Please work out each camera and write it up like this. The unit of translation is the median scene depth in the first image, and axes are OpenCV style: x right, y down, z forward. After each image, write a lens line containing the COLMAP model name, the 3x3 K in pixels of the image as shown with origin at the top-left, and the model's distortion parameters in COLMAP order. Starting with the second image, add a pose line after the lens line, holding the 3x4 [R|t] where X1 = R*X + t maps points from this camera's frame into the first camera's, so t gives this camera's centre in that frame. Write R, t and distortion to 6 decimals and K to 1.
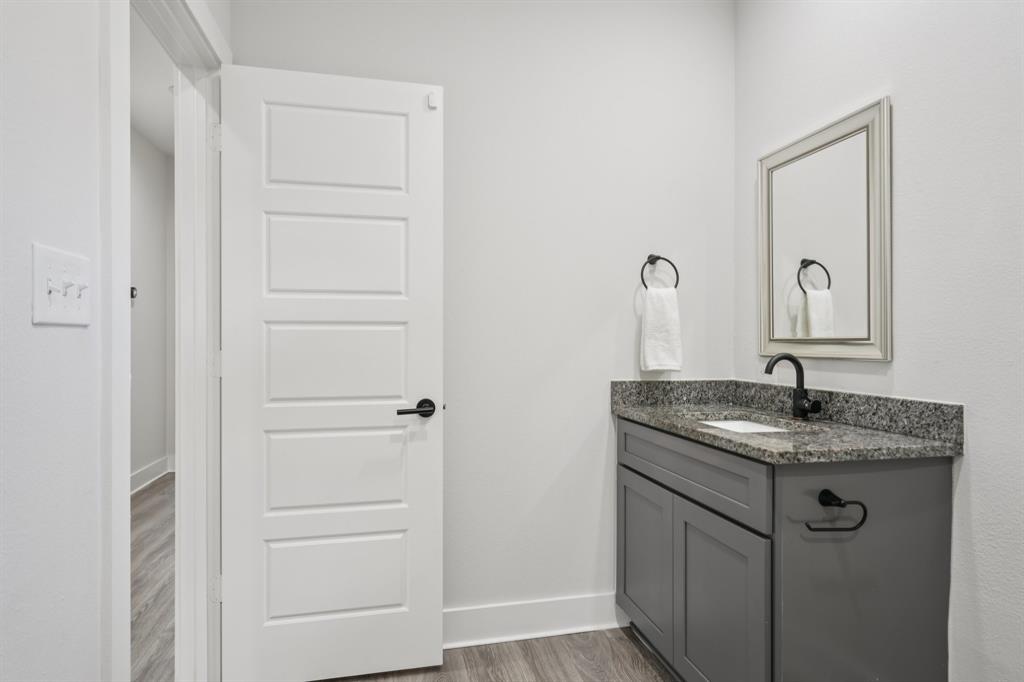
lens RADIAL K [[573.5, 0, 511.0], [0, 573.5, 341.1], [0, 0, 1]] dist [0.002766, 0.000361]
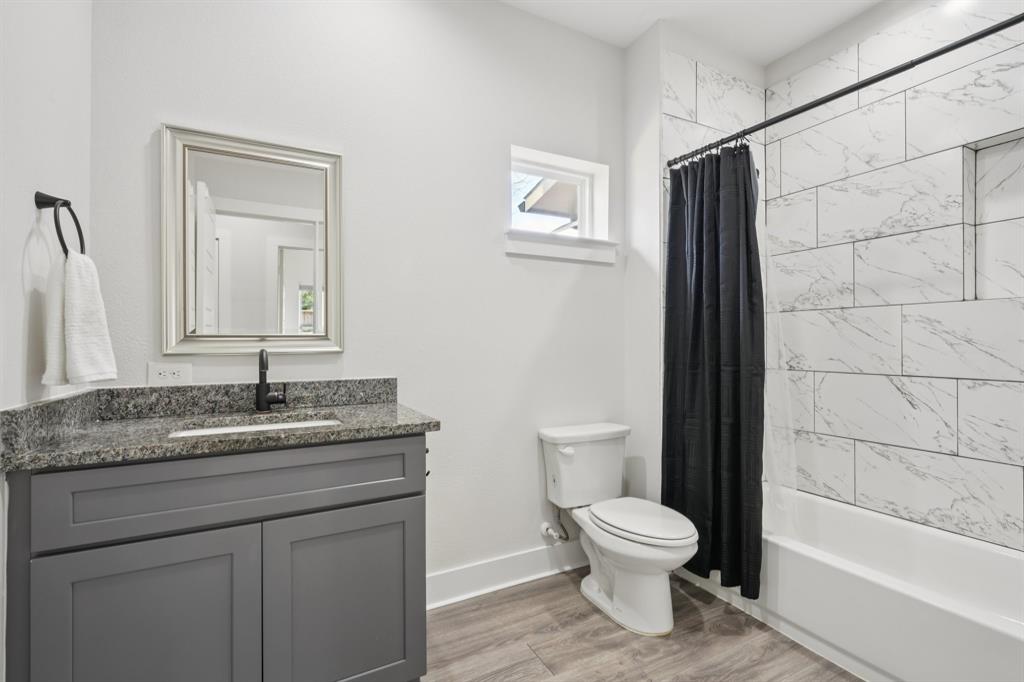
lens RADIAL K [[462.8, 0, 509.7], [0, 462.8, 338.3], [0, 0, 1]] dist [-0.002868, -0.000228]
pose [[-0.266787, 0.006092, 0.963736, -0.456072], [0.001604, 0.999981, -0.005877, 0.007381], [-0.963754, -0.000022, -0.266792, 0.849171]]
